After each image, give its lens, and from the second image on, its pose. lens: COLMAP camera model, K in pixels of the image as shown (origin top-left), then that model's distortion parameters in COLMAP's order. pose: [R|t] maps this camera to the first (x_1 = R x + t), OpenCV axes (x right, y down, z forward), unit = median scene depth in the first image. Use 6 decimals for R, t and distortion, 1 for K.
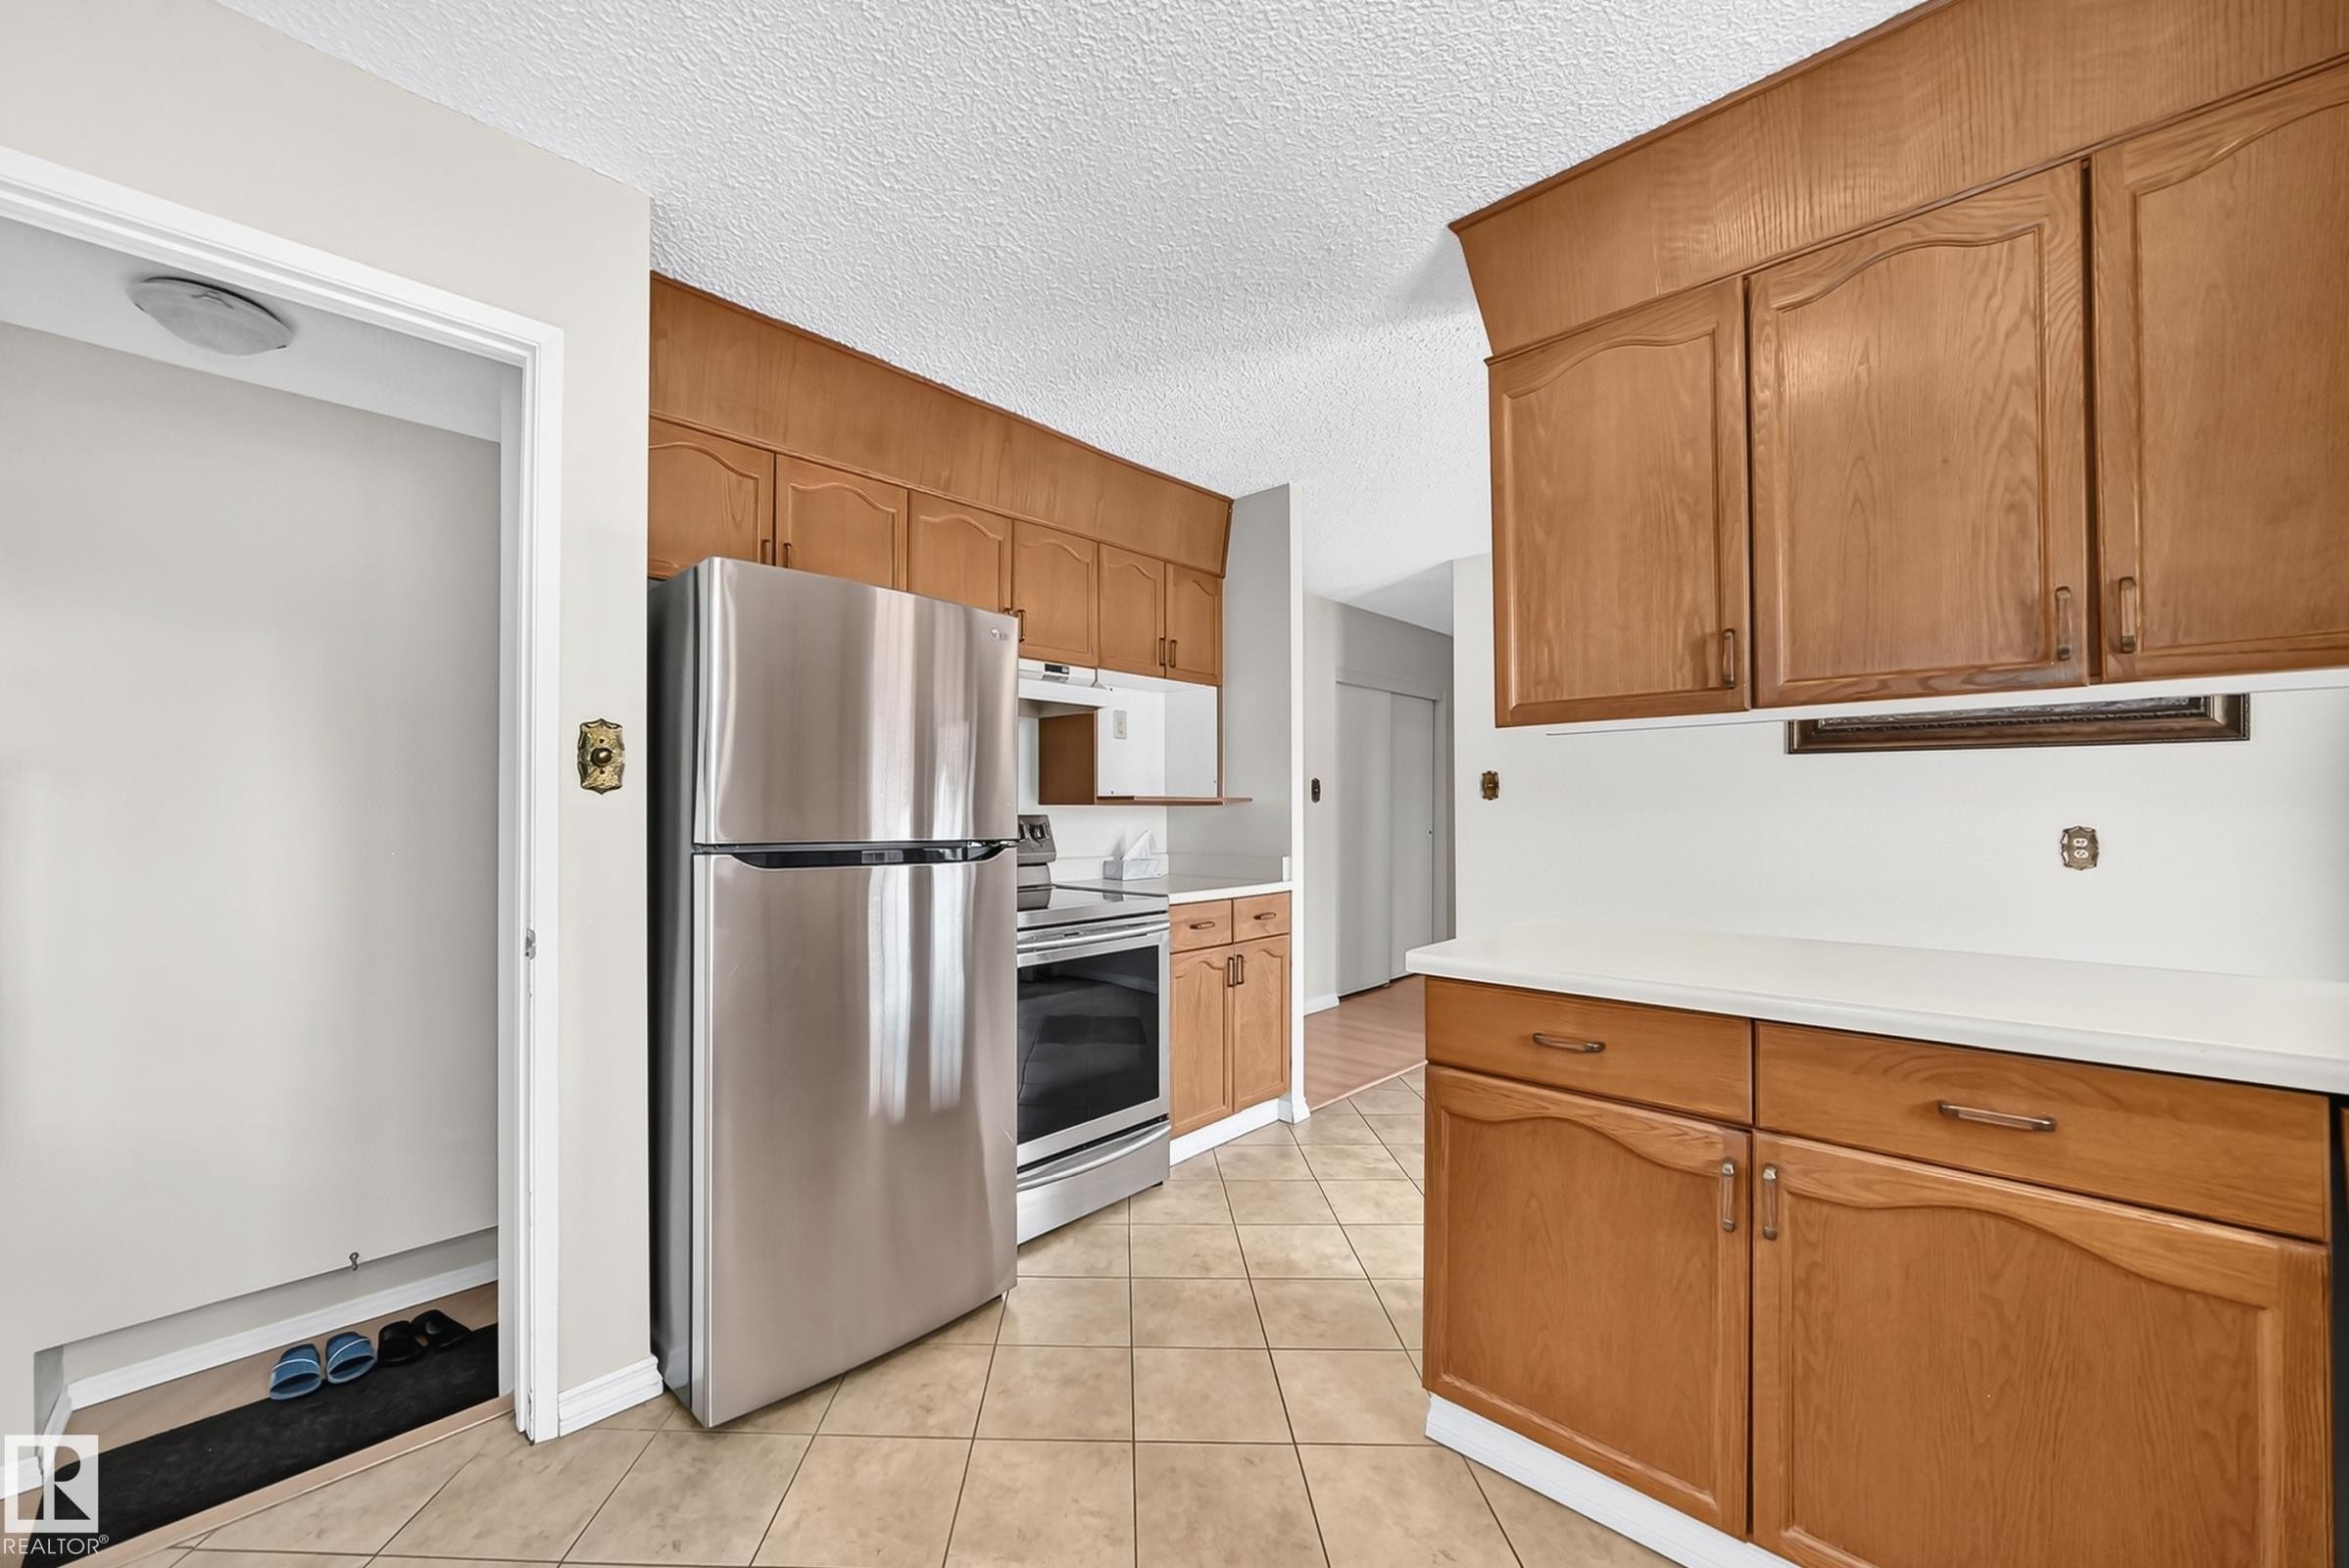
lens RADIAL K [[921.4, 0, 1120.0], [0, 921.4, 802.0], [0, 0, 1]] dist [0.002022, 0.000403]
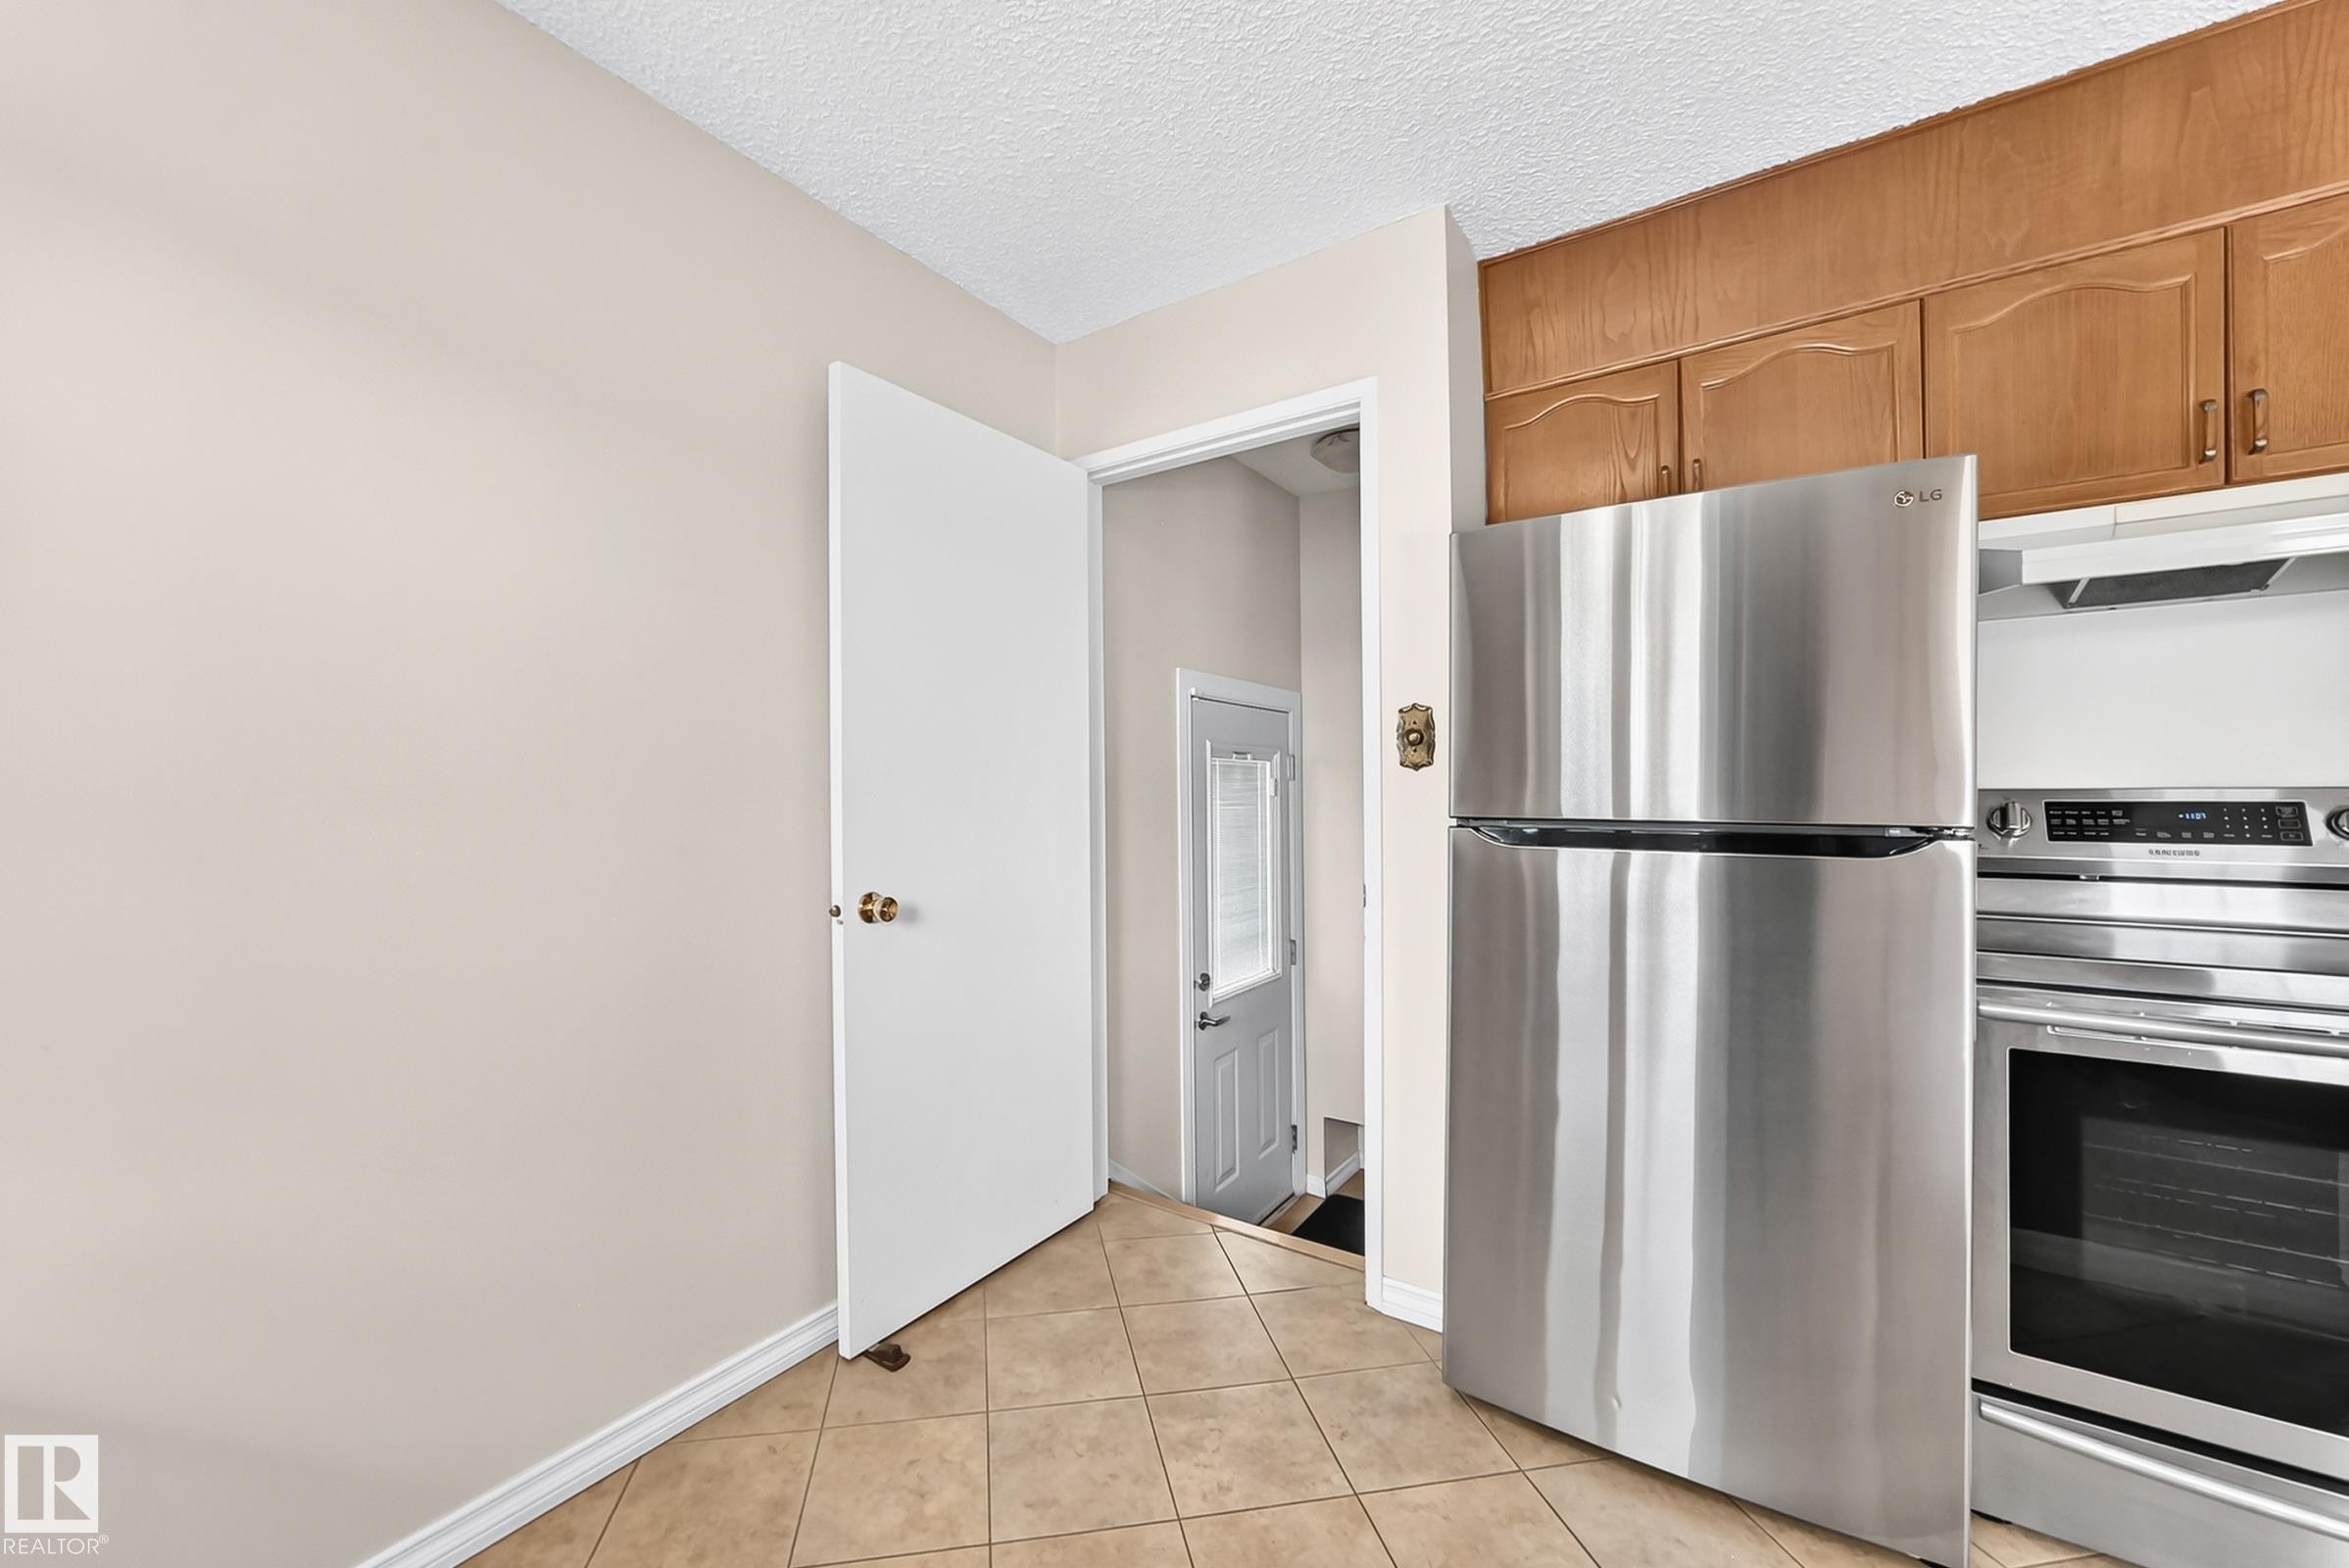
lens RADIAL K [[915.5, 0, 1099.7], [0, 915.5, 790.4], [0, 0, 1]] dist [-0.001363, -0.000070]
pose [[0.165758, -0.000714, -0.986166, 0.341174], [0.015441, 0.999879, 0.001871, 0.005130], [0.986046, -0.015537, 0.165749, 0.314293]]
